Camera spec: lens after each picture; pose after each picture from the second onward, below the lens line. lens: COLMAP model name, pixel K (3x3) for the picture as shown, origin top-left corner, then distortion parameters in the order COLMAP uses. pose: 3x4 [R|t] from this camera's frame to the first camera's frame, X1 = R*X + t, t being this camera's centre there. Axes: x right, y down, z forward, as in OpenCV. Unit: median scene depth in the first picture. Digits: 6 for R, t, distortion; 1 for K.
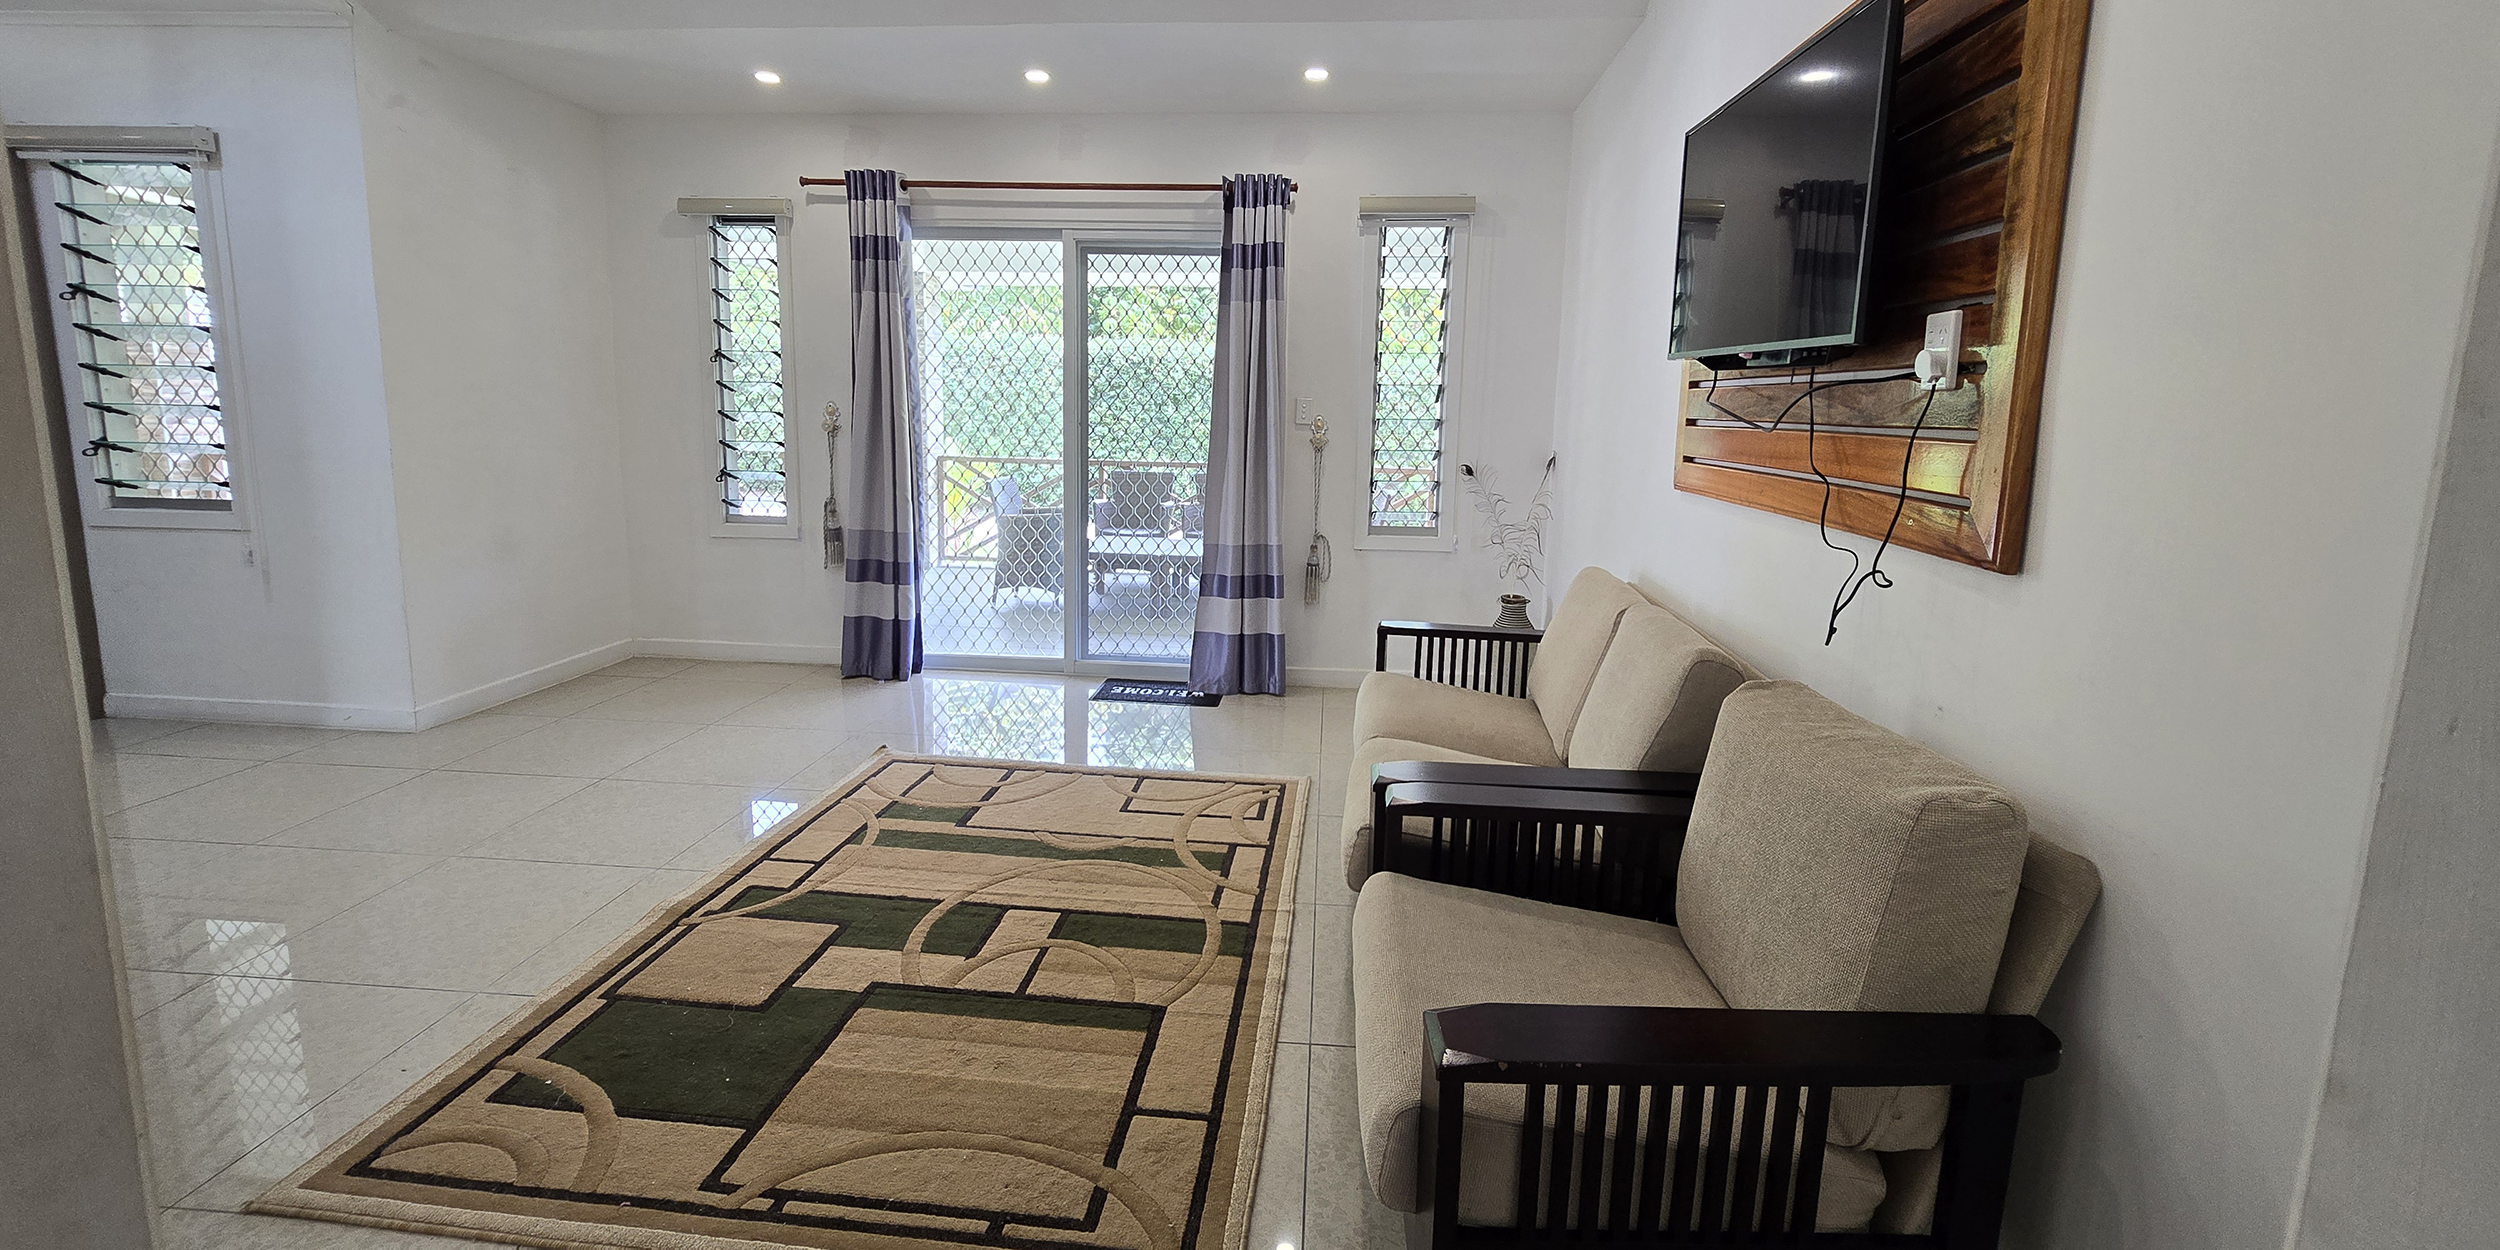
lens RADIAL K [[1028.2, 0, 1266.0], [0, 1028.2, 548.9], [0, 0, 1]] dist [-0.002486, 0.000581]
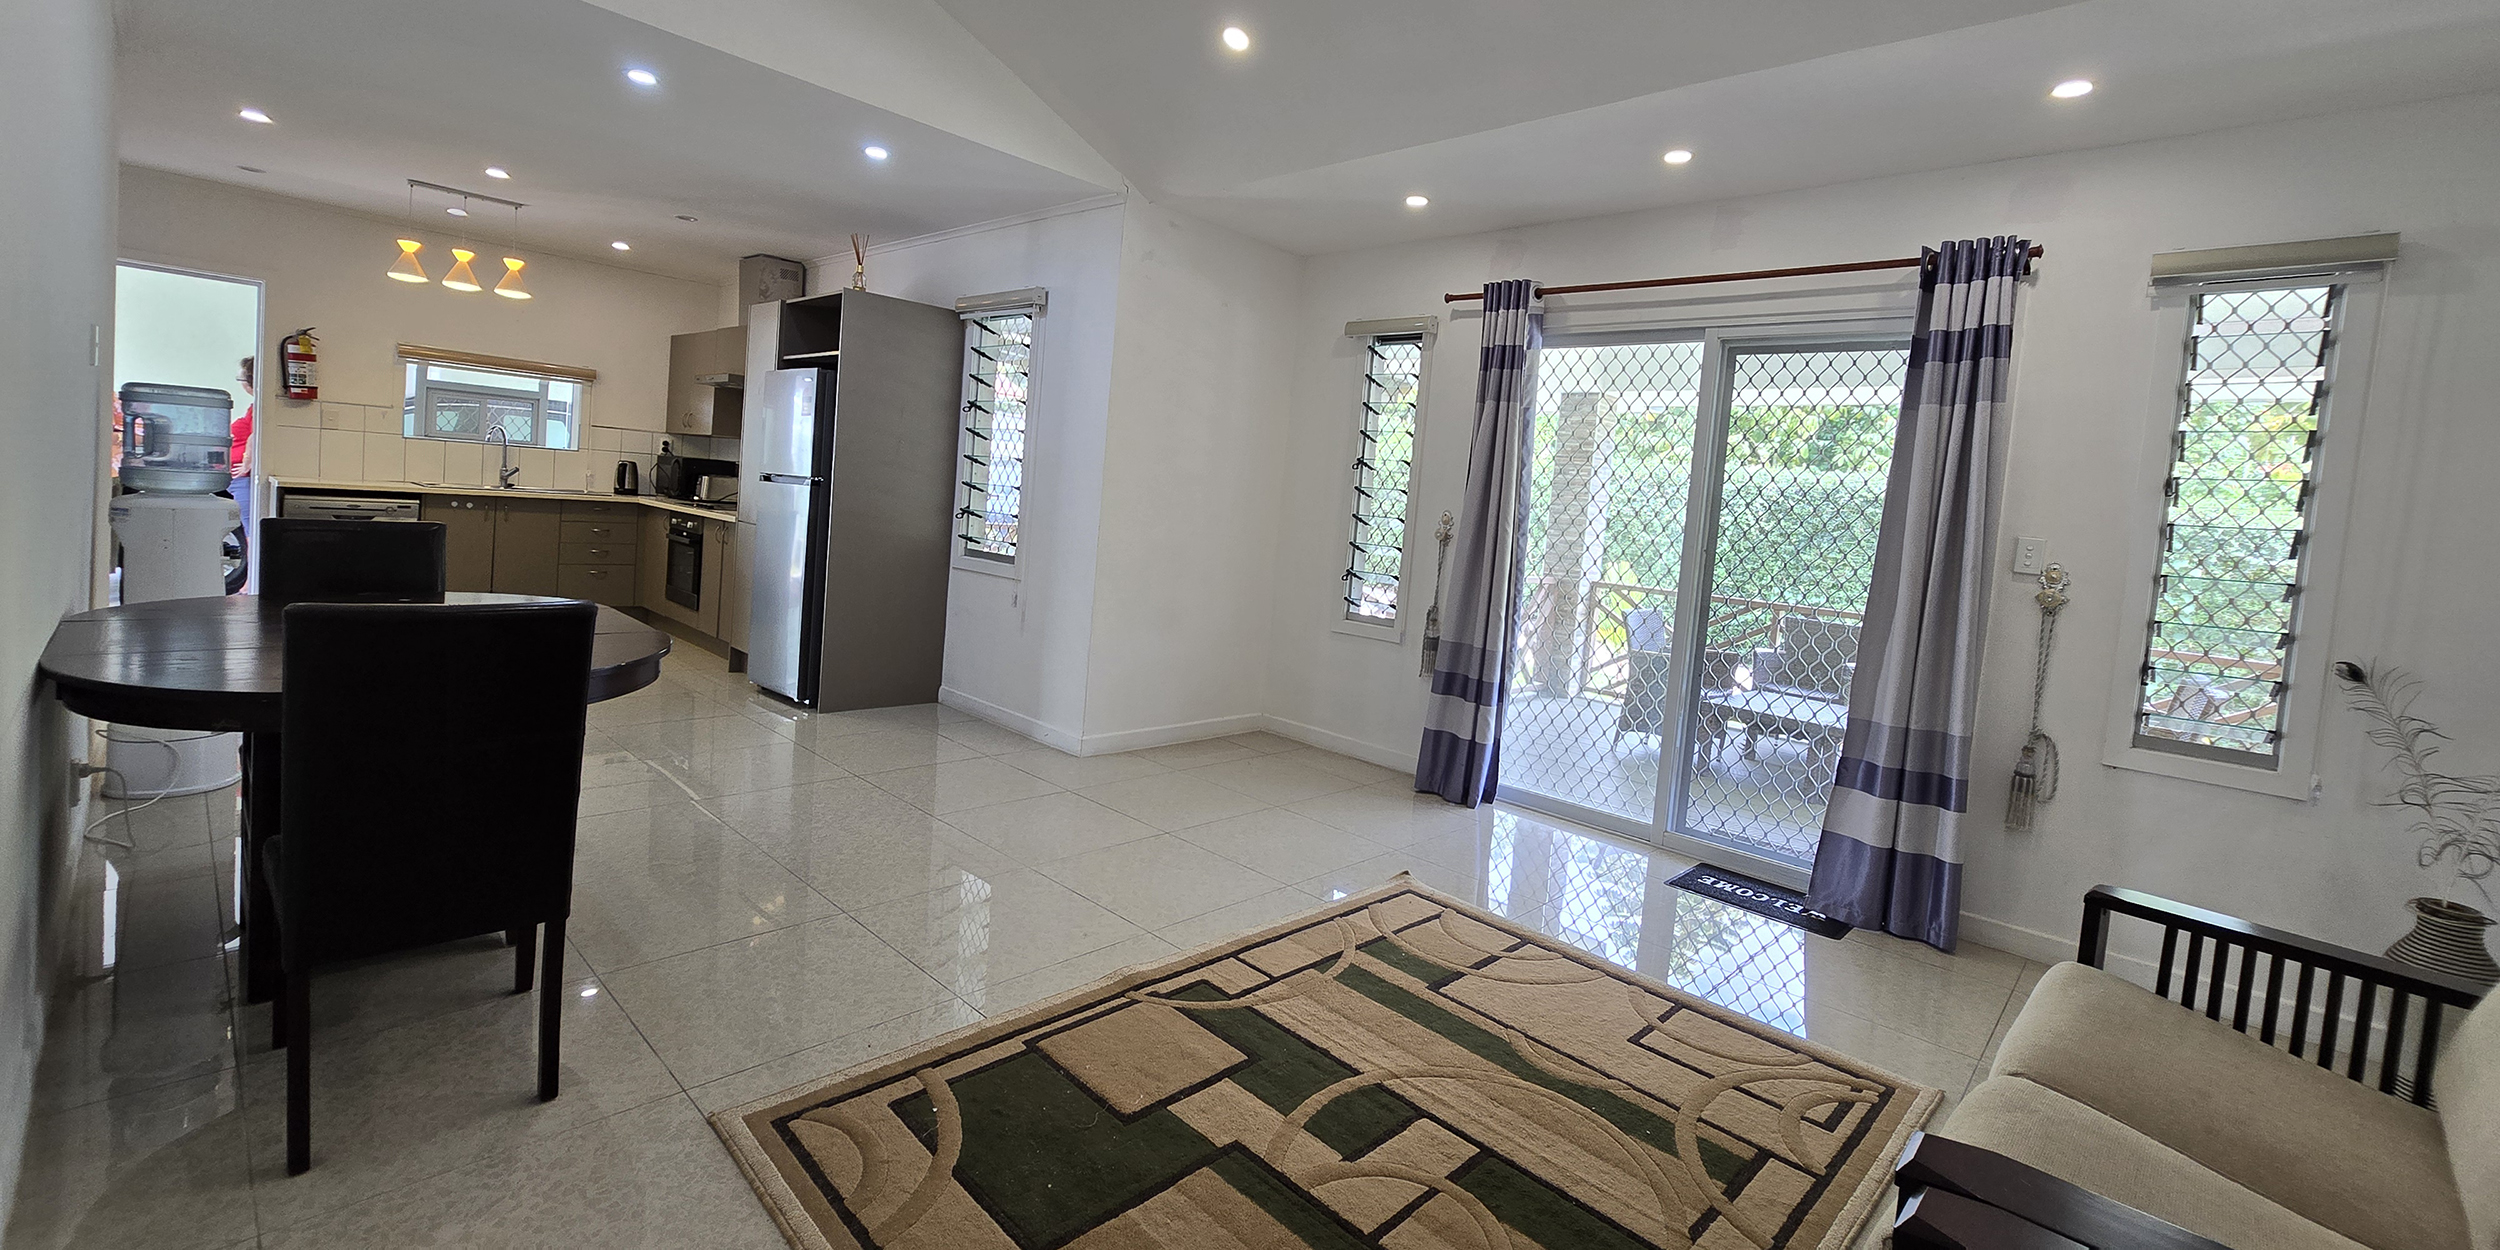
lens RADIAL K [[1028.2, 0, 1266.0], [0, 1028.2, 548.9], [0, 0, 1]] dist [-0.002486, 0.000581]
pose [[0.778263, 0.072592, -0.623729, 0.071591], [-0.152536, 0.985399, -0.075644, -0.004806], [0.609130, 0.154013, 0.777972, 0.132245]]
